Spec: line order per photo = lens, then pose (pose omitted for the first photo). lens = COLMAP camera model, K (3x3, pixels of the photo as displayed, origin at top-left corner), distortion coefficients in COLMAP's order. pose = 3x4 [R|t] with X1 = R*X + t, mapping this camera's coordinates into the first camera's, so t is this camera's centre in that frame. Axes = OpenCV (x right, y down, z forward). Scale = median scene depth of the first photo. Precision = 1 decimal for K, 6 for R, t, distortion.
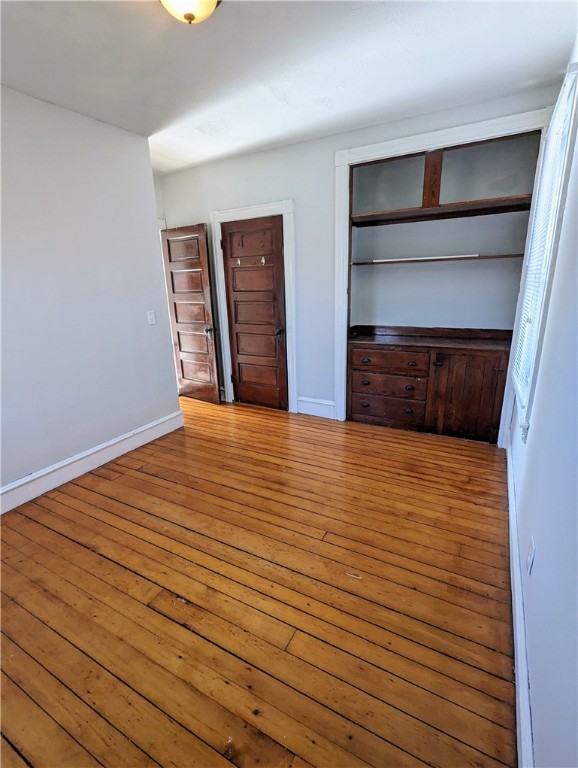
lens RADIAL K [[363.9, 0, 288.9], [0, 363.9, 383.7], [0, 0, 1]] dist [-0.000455, 0.002979]
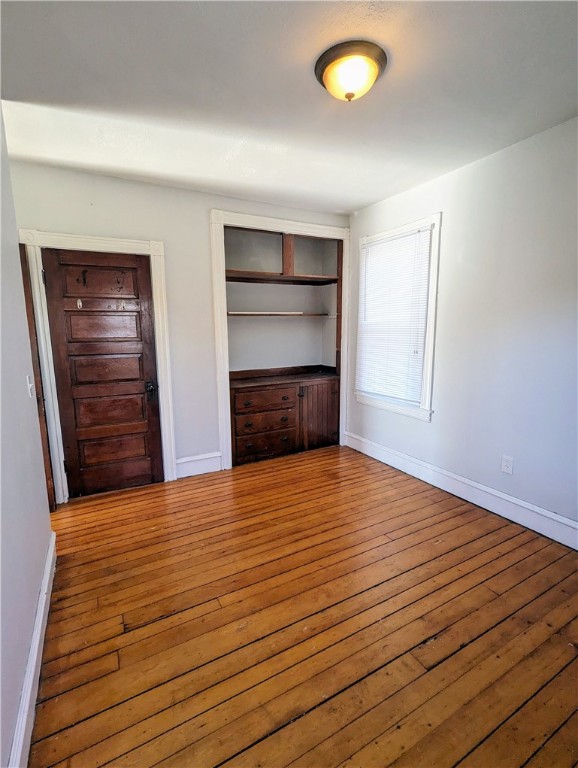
lens RADIAL K [[363.9, 0, 287.8], [0, 363.9, 385.3], [0, 0, 1]] dist [-0.000455, 0.002979]
pose [[0.533272, -0.114458, 0.838165, -0.660181], [0.226123, 0.974038, -0.010855, -0.082605], [-0.815162, 0.195317, 0.545309, 0.338869]]
